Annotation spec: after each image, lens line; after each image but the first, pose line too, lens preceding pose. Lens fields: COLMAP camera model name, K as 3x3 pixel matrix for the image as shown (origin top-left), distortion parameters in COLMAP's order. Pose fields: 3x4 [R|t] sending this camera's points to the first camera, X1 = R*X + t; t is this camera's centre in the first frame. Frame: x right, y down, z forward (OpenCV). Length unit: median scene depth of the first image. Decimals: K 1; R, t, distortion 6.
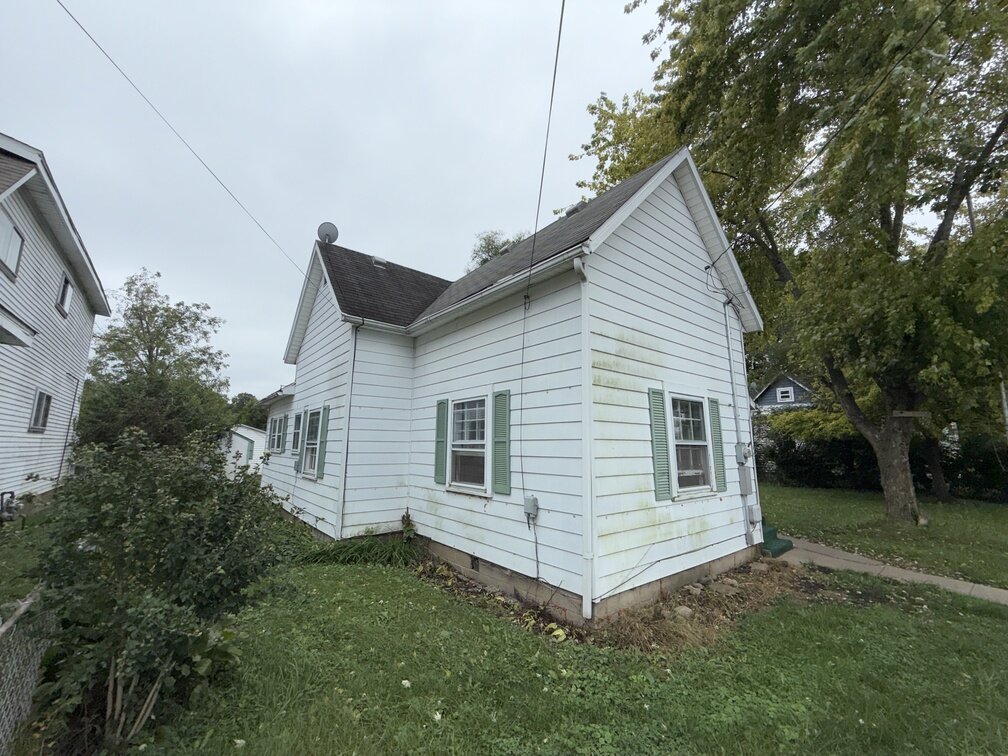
lens RADIAL K [[402.1, 0, 502.1], [0, 402.1, 377.7], [0, 0, 1]] dist [0.000331, -0.000204]
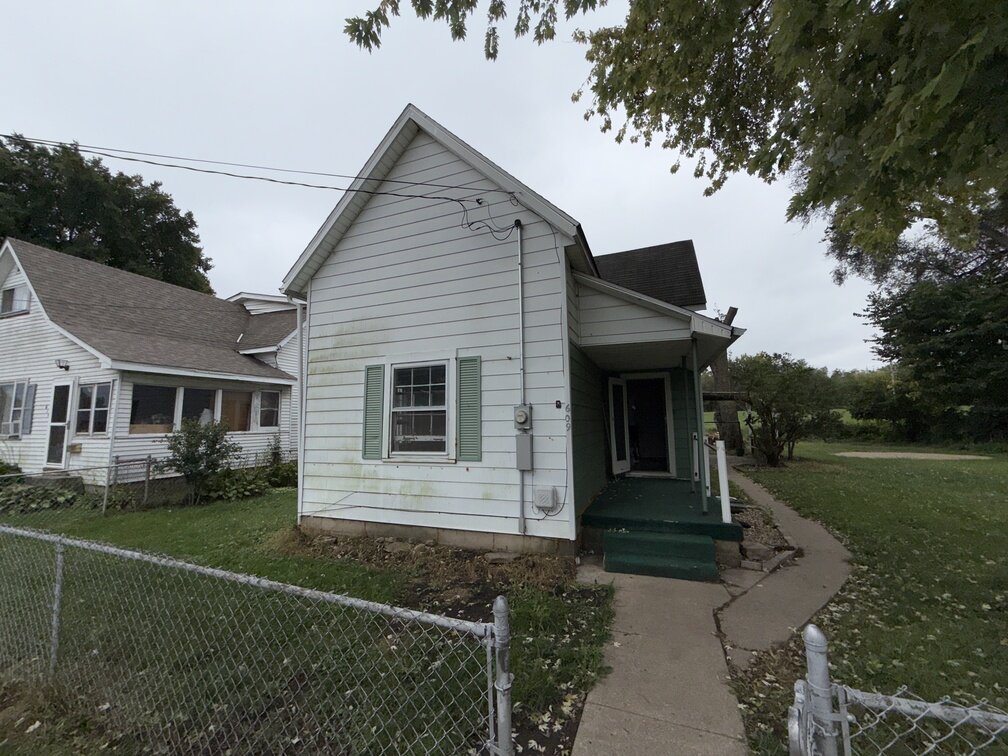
lens RADIAL K [[402.1, 0, 502.1], [0, 402.1, 377.7], [0, 0, 1]] dist [0.000331, -0.000204]
pose [[0.498883, -0.104021, -0.860404, 1.581787], [0.170922, 0.985082, -0.019990, 0.152939], [0.849648, -0.137089, 0.509220, 0.733330]]
